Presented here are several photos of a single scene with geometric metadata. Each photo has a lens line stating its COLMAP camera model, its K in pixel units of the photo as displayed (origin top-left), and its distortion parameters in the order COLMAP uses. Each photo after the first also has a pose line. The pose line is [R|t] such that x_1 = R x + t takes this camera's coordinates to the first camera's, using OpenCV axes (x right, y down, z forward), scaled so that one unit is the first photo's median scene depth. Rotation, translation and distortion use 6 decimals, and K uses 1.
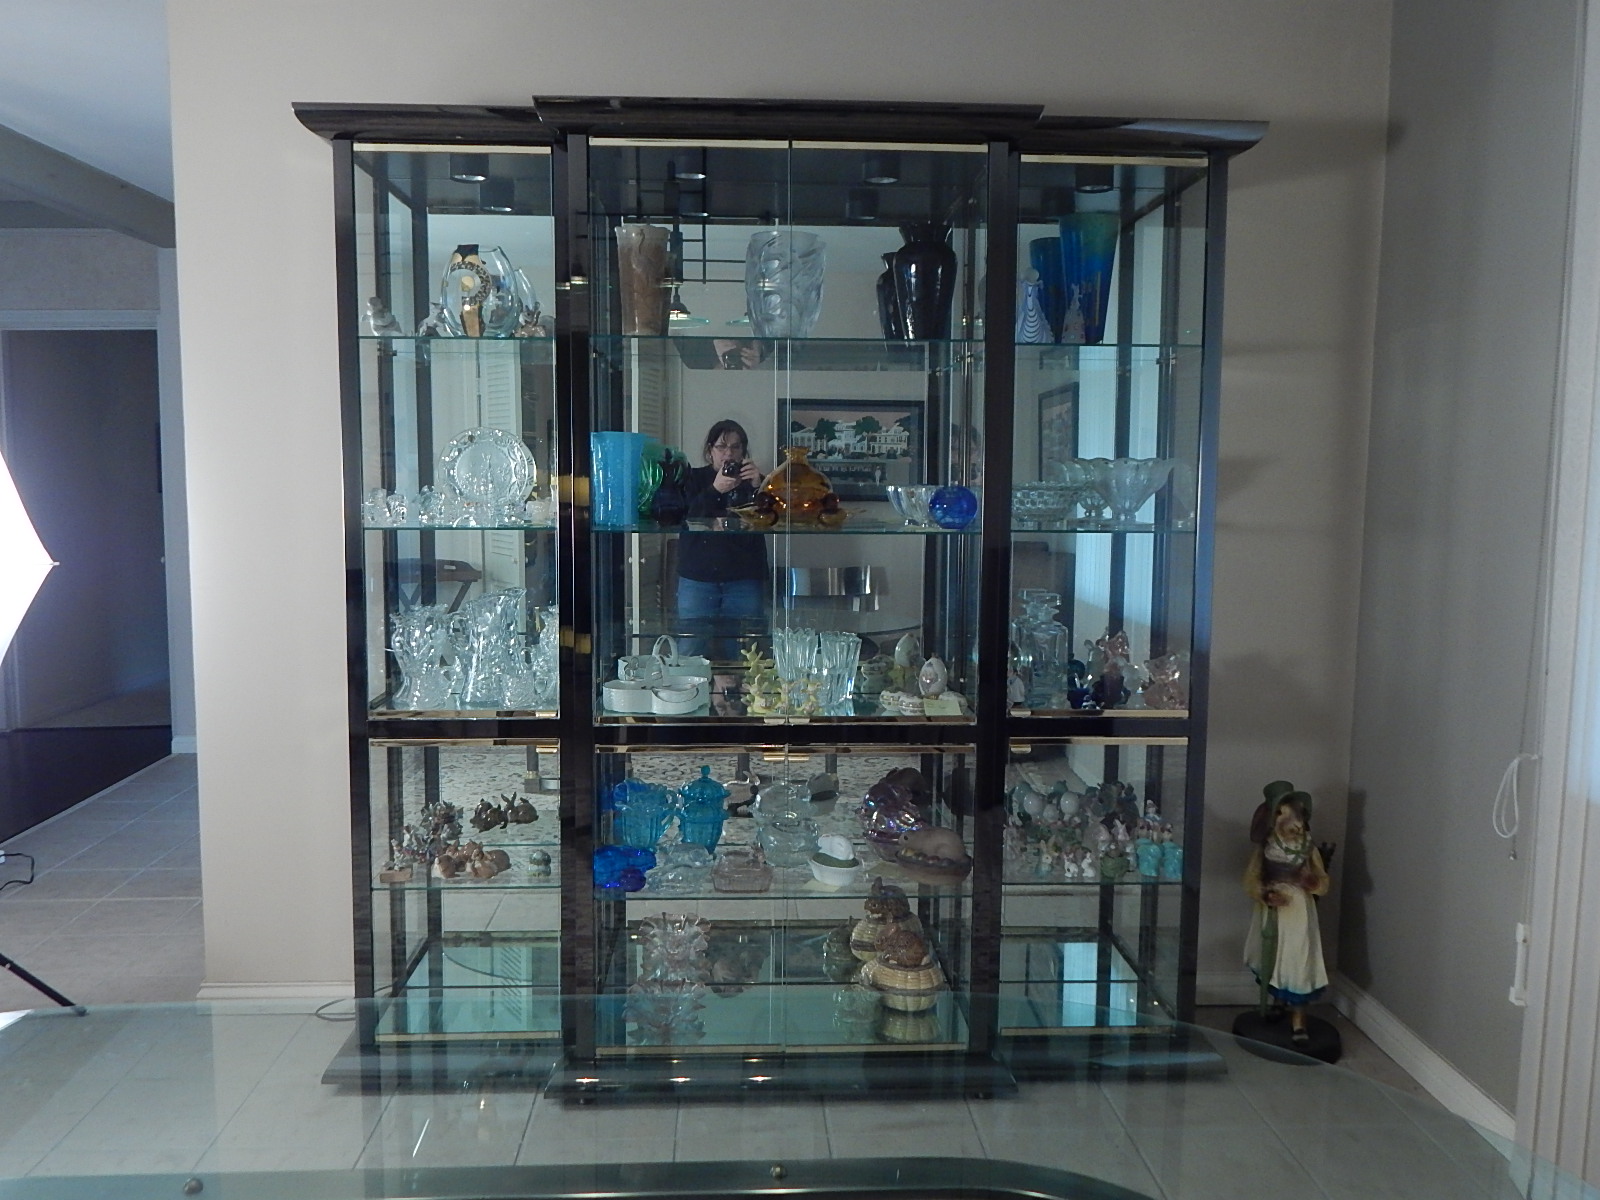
lens RADIAL K [[1285.3, 0, 794.9], [0, 1285.3, 570.1], [0, 0, 1]] dist [0.081775, -0.267205]
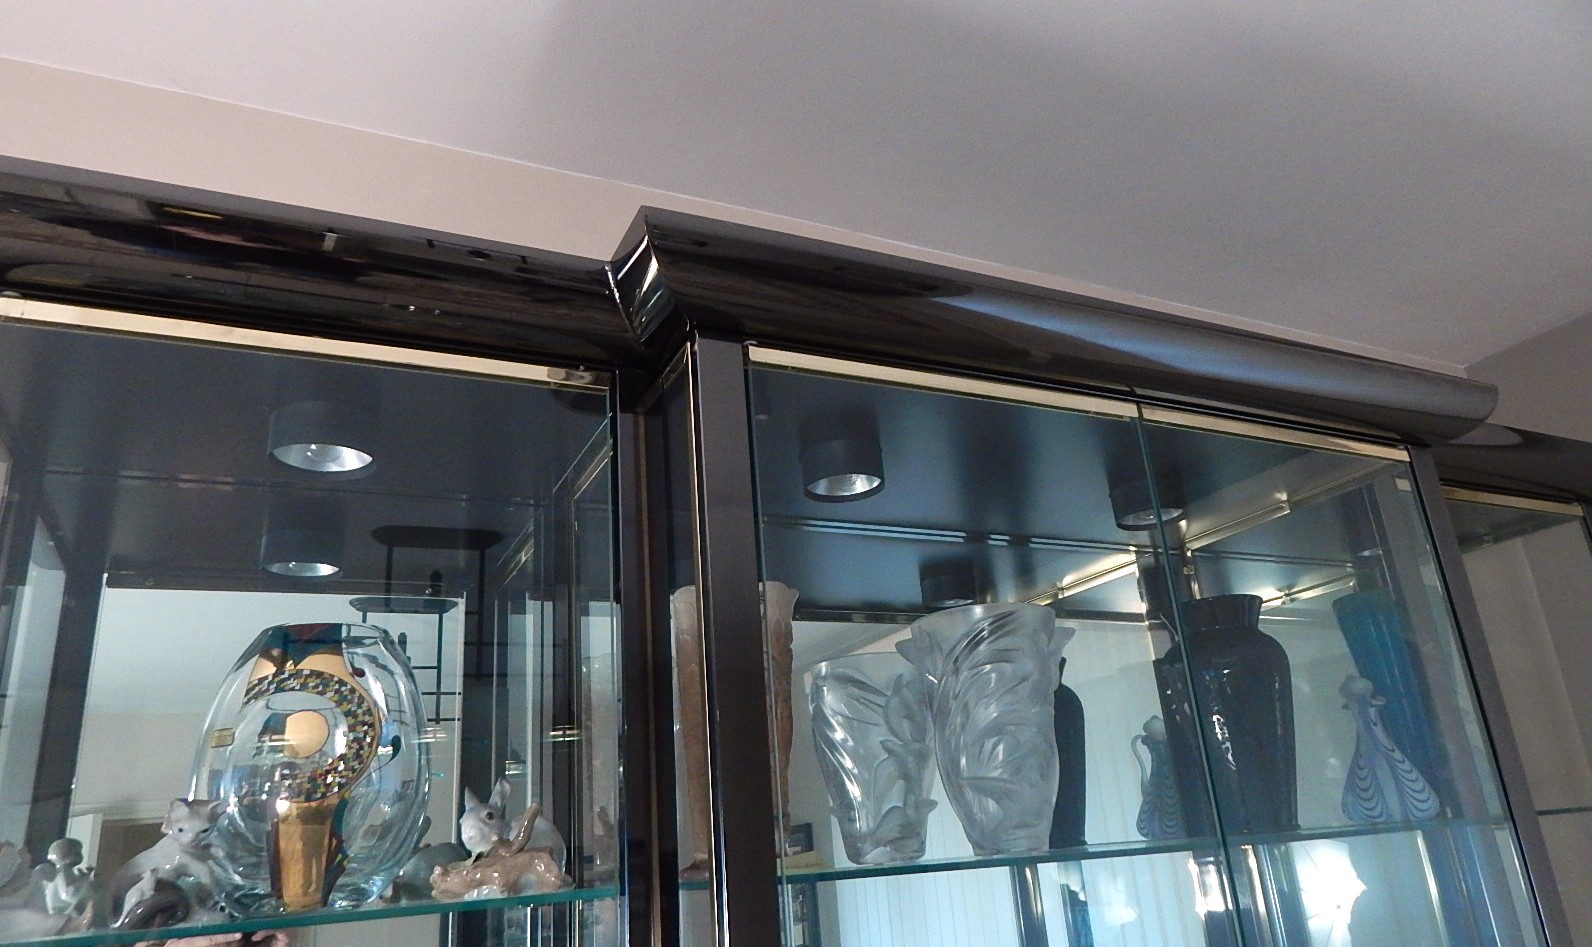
lens RADIAL K [[1052.5, 0, 791.3], [0, 1052.5, 480.9], [0, 0, 1]] dist [-0.001945, -0.000271]
pose [[0.918037, 0.062816, 0.391487, -0.231137], [0.110272, 0.907966, -0.404274, -0.145521], [-0.380851, 0.414309, 0.826620, 0.648513]]
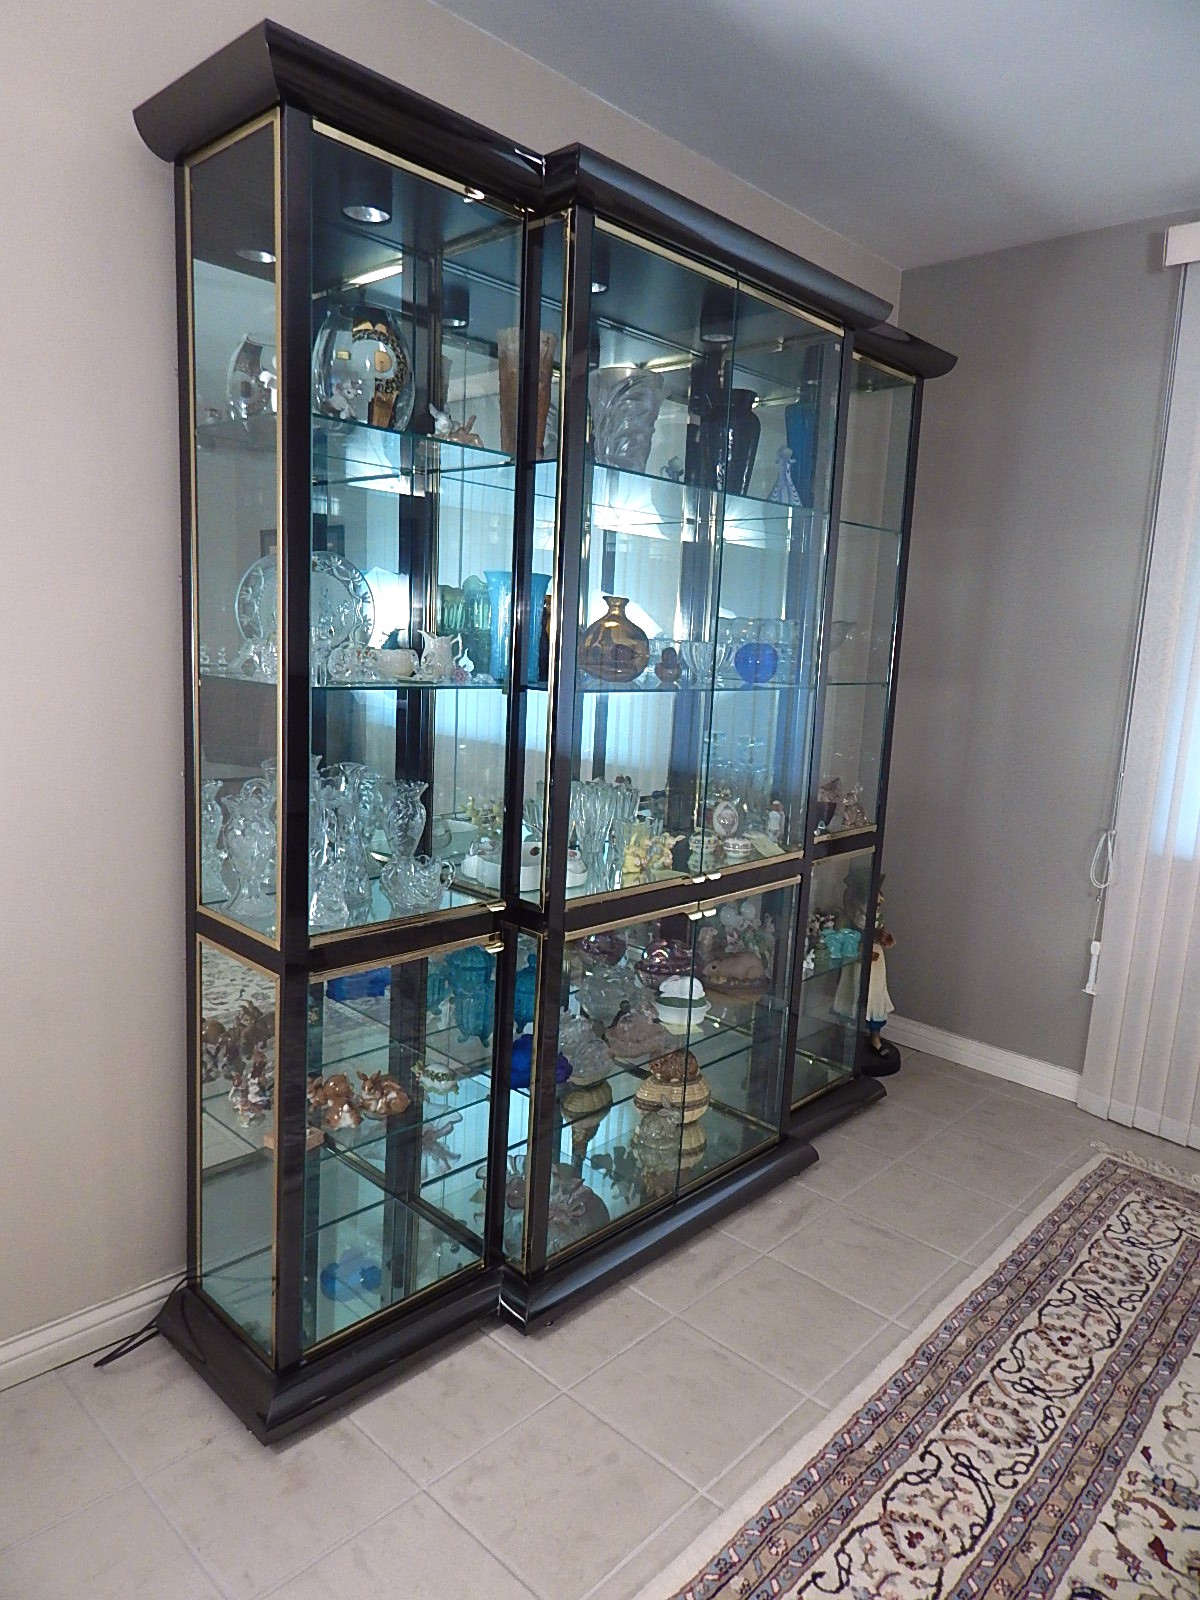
lens RADIAL K [[1057.8, 0, 608.8], [0, 1057.8, 792.1], [0, 0, 1]] dist [0.004527, 0.000528]
pose [[0.722084, -0.081628, 0.686972, -0.561928], [0.016538, 0.994767, 0.100818, -0.030020], [-0.691607, -0.061438, 0.719656, 0.414451]]
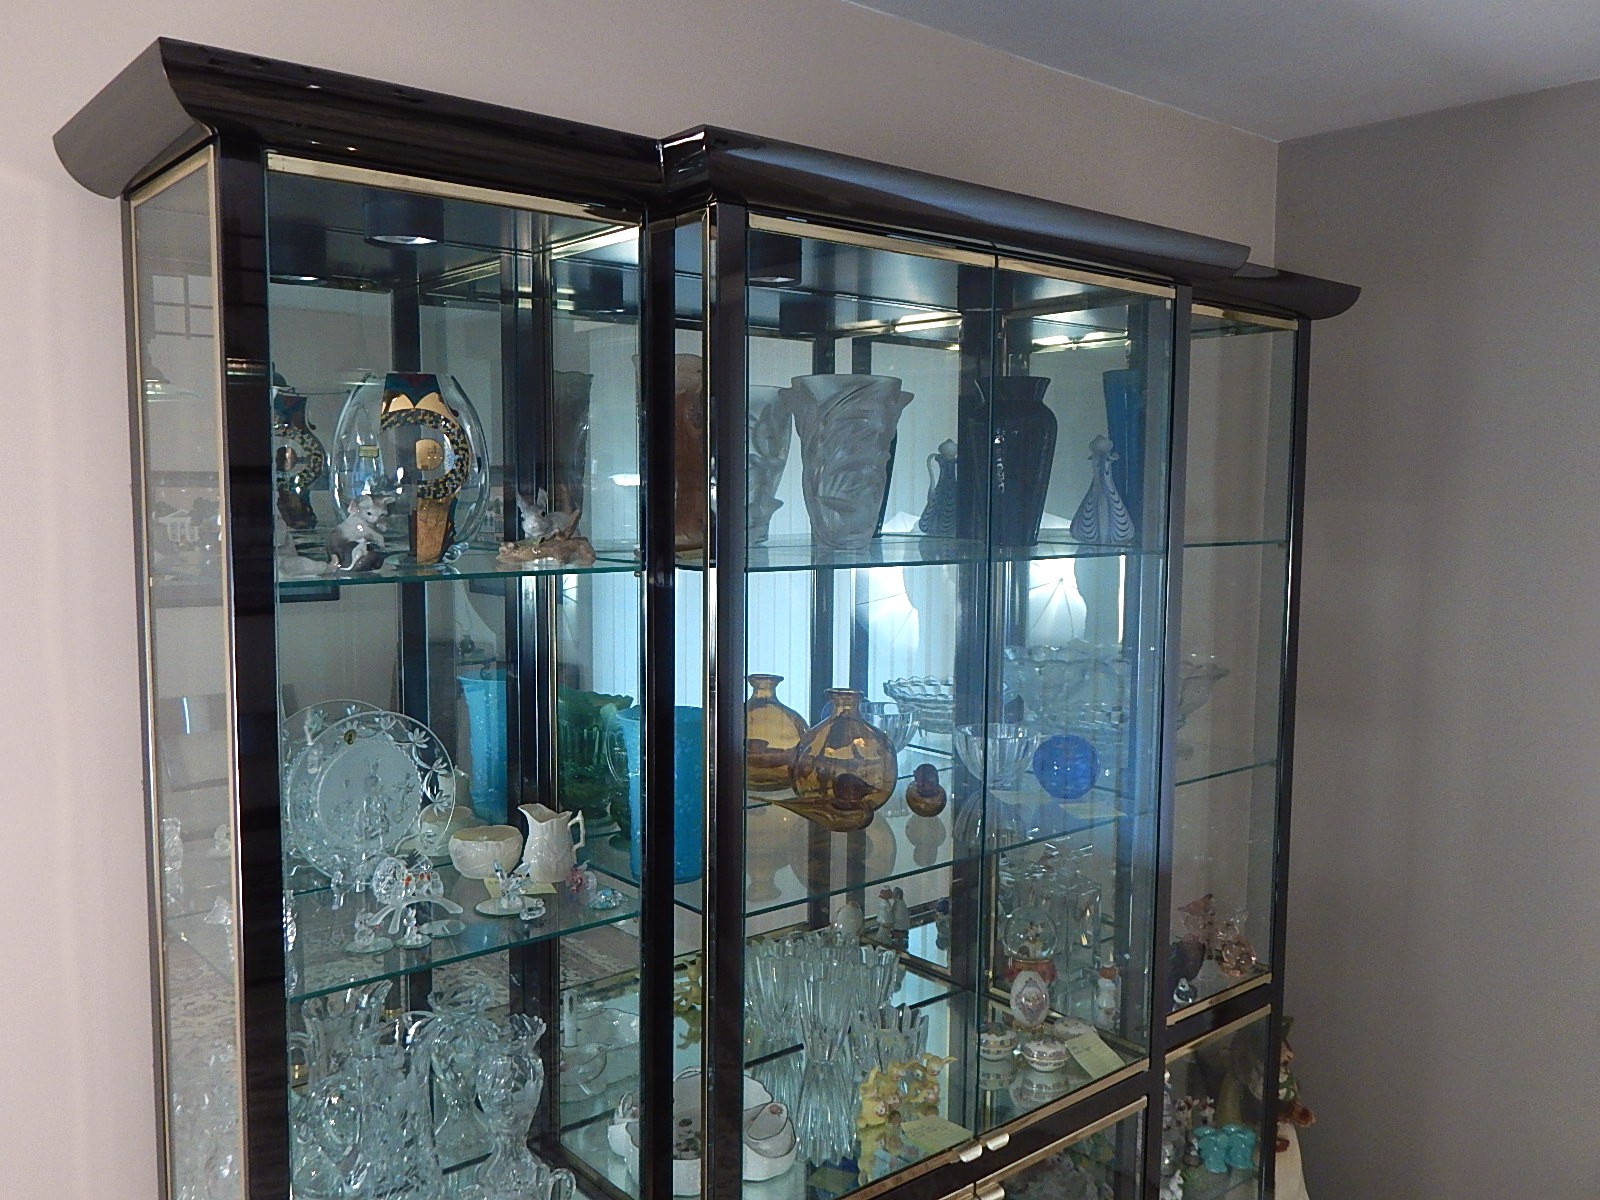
lens RADIAL K [[1316.9, 0, 806.5], [0, 1316.9, 590.9], [0, 0, 1]] dist [-0.004118, -0.002441]
pose [[0.796854, -0.047879, 0.602272, -0.415558], [0.046343, 0.998762, 0.018083, -0.159357], [-0.602392, 0.013502, 0.798086, 0.469927]]
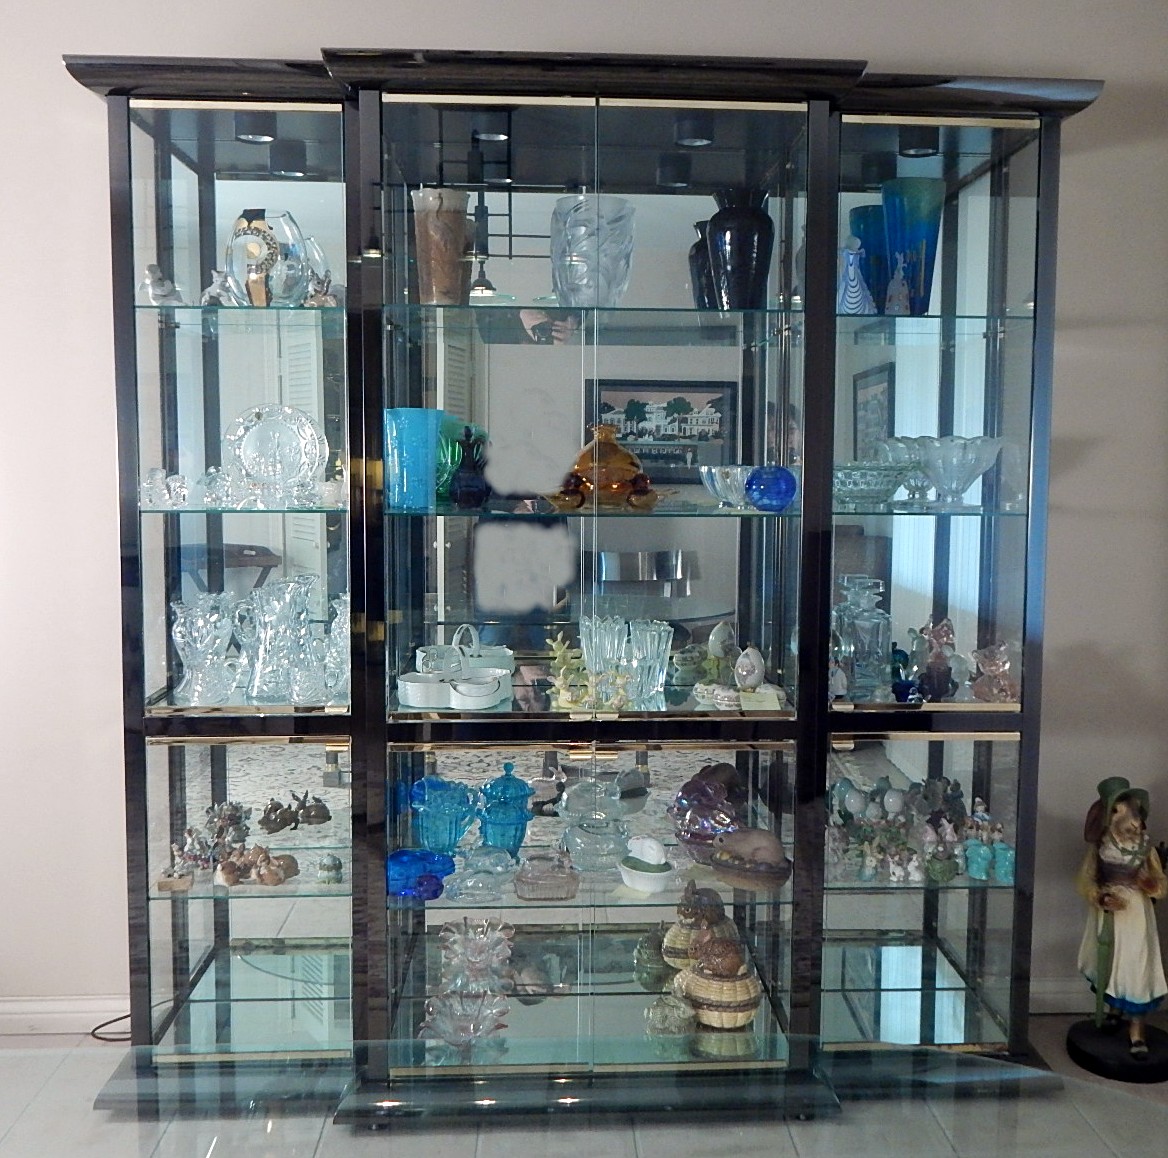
lens RADIAL K [[1285.7, 0, 618.5], [0, 1285.7, 540.6], [0, 0, 1]] dist [0.136246, -0.379375]
pose [[0.999949, -0.001007, 0.010005, 0.001834], [0.001113, 0.999944, -0.010534, -0.000701], [-0.009994, 0.010544, 0.999894, 0.052327]]
